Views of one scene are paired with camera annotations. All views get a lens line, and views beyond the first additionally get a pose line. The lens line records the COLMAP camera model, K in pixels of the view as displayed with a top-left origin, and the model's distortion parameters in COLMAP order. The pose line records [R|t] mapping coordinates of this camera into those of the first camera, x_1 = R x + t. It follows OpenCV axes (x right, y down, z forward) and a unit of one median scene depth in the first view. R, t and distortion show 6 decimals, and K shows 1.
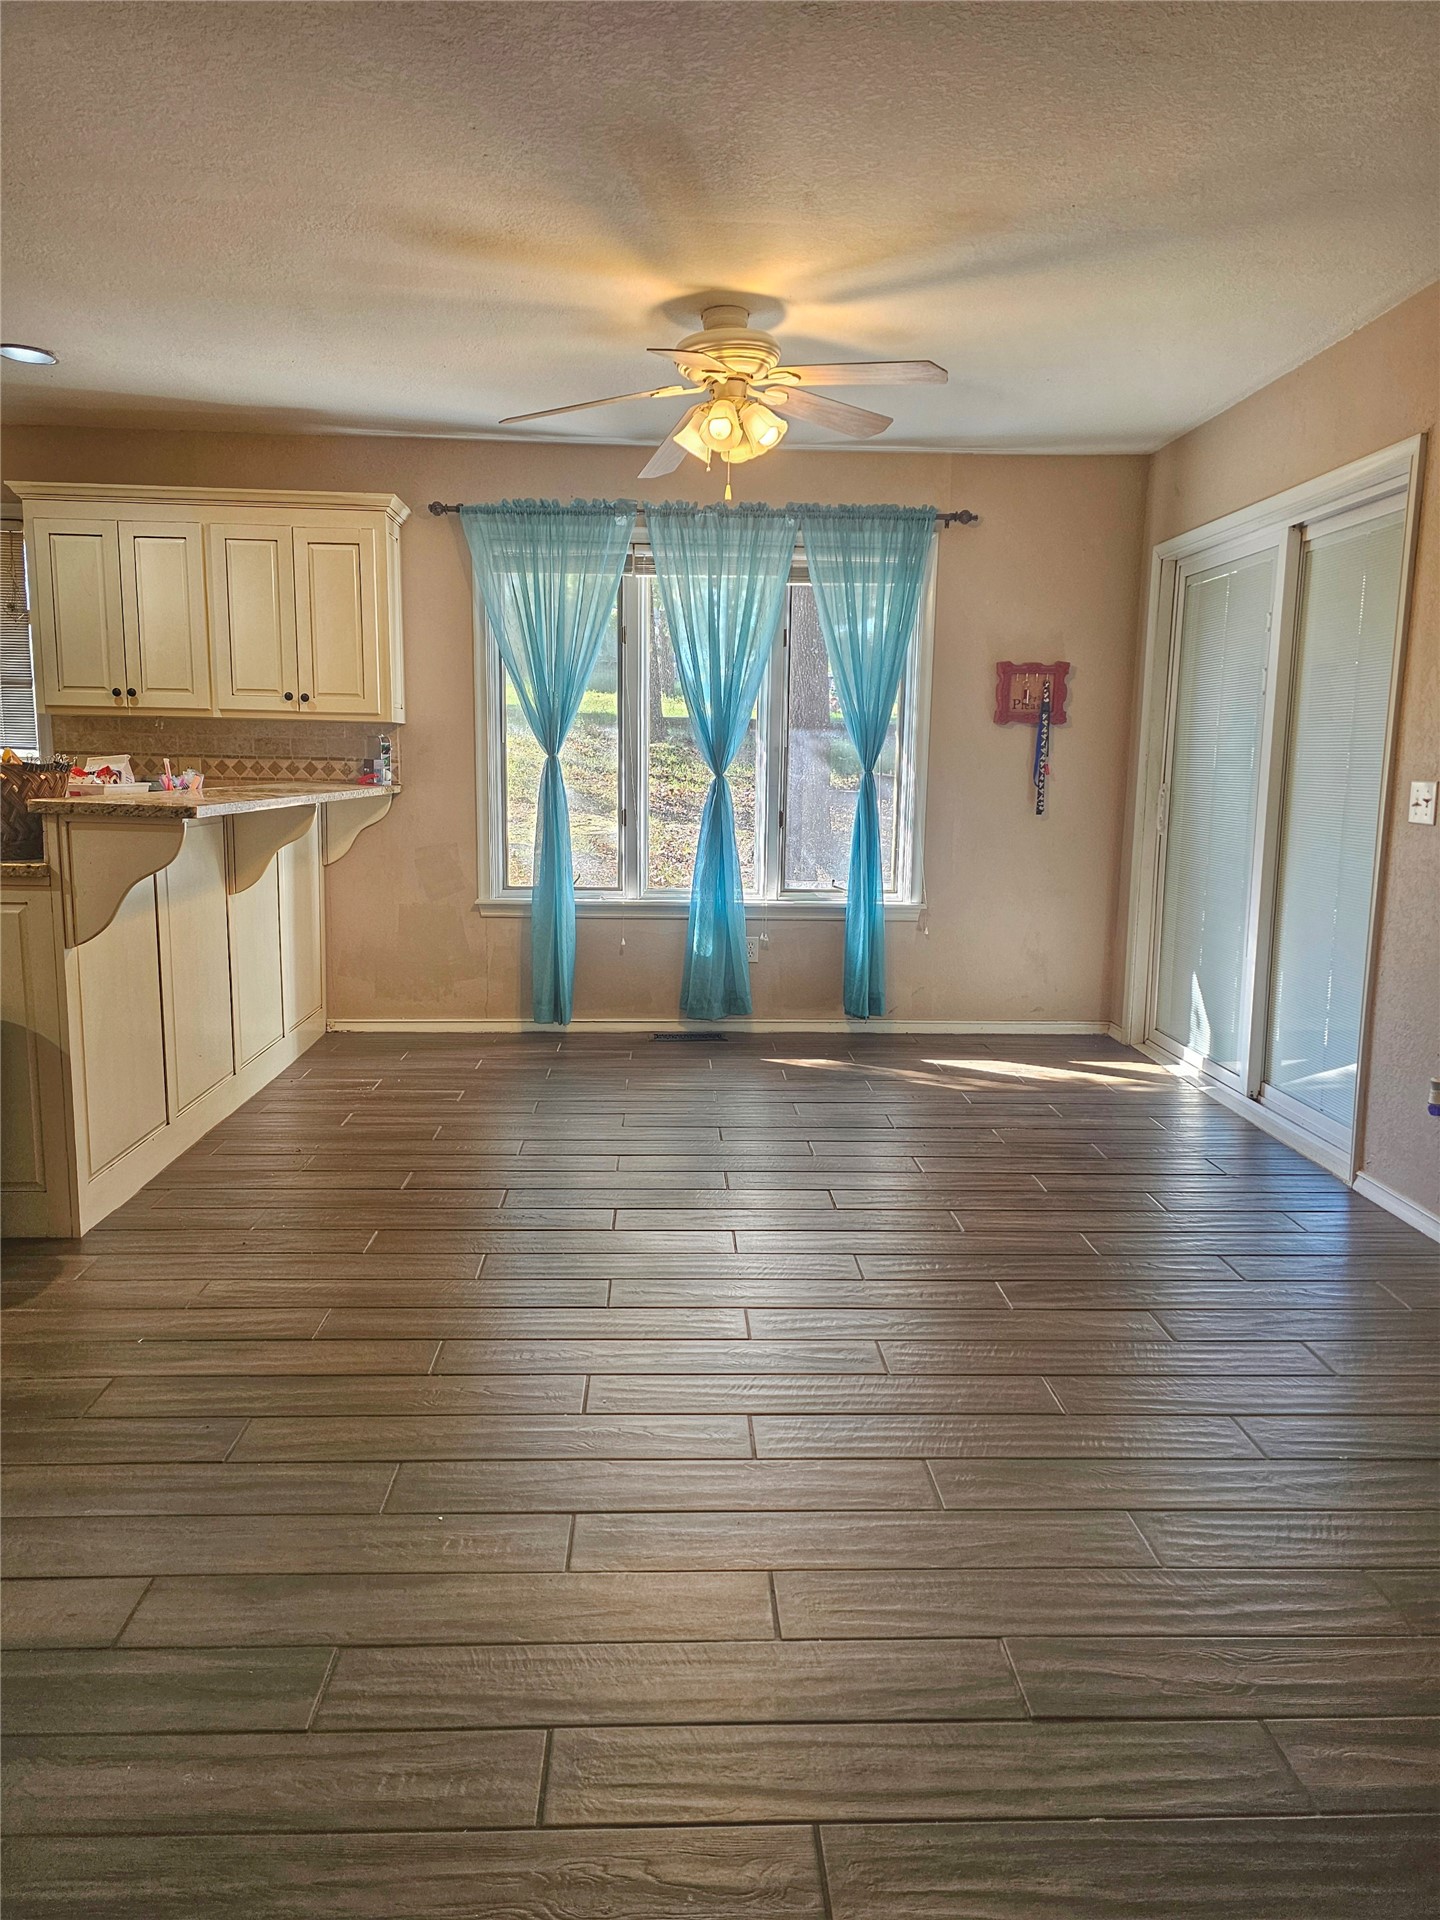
lens RADIAL K [[1303.5, 0, 729.3], [0, 1303.5, 952.5], [0, 0, 1]] dist [0.072698, -0.062931]
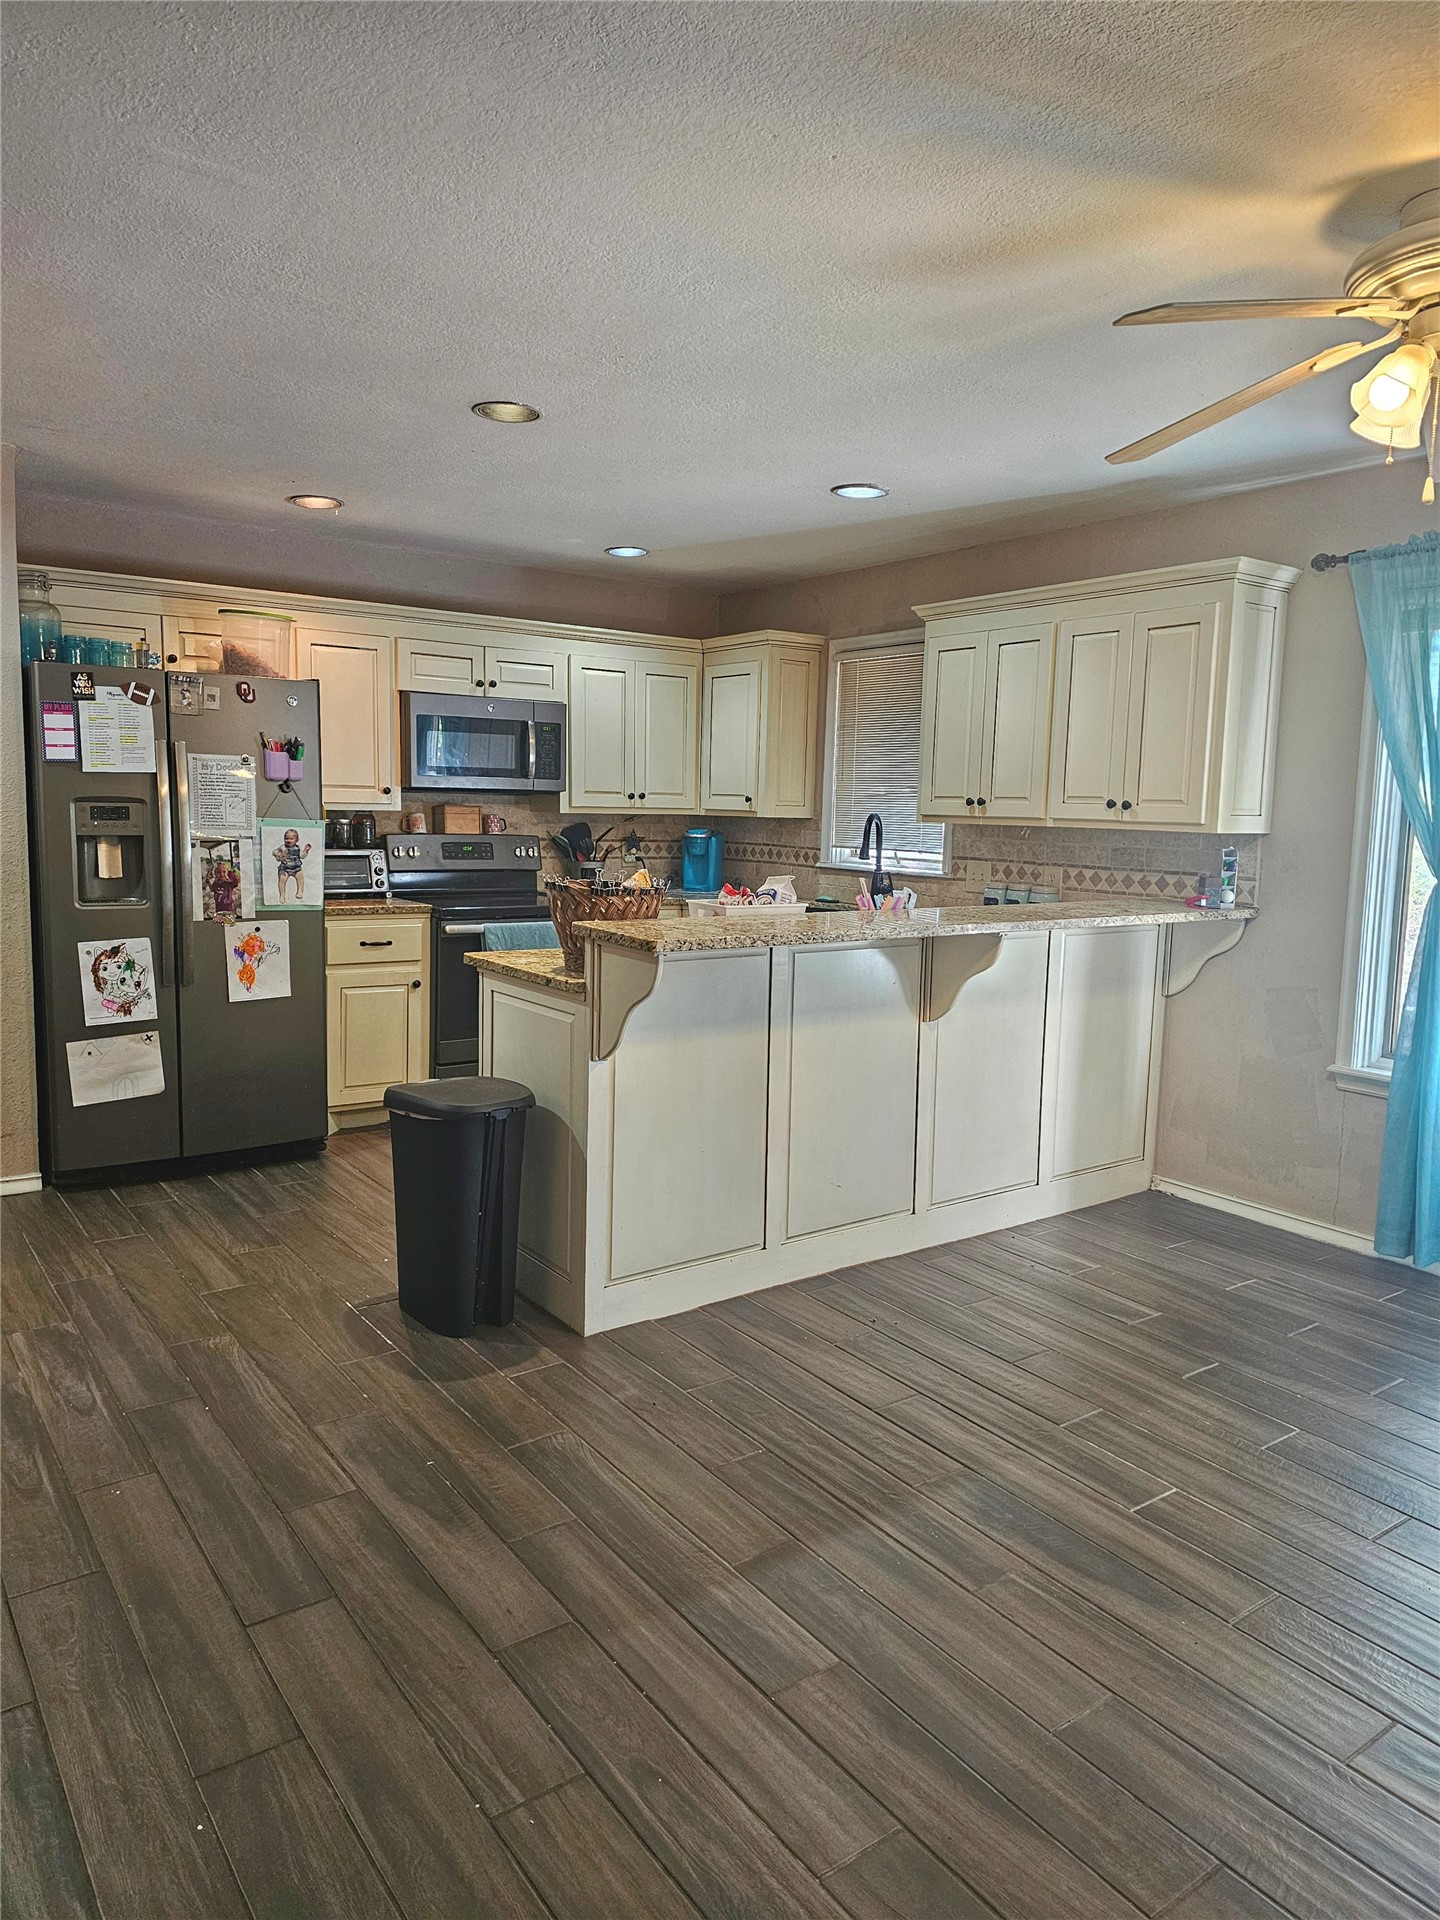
lens RADIAL K [[1303.5, 0, 734.4], [0, 1303.5, 937.0], [0, 0, 1]] dist [0.072698, -0.062931]
pose [[0.551029, 0.084934, -0.830152, 0.262363], [-0.138726, 0.990288, 0.009235, -0.079419], [0.822874, 0.110075, 0.557460, 0.312133]]
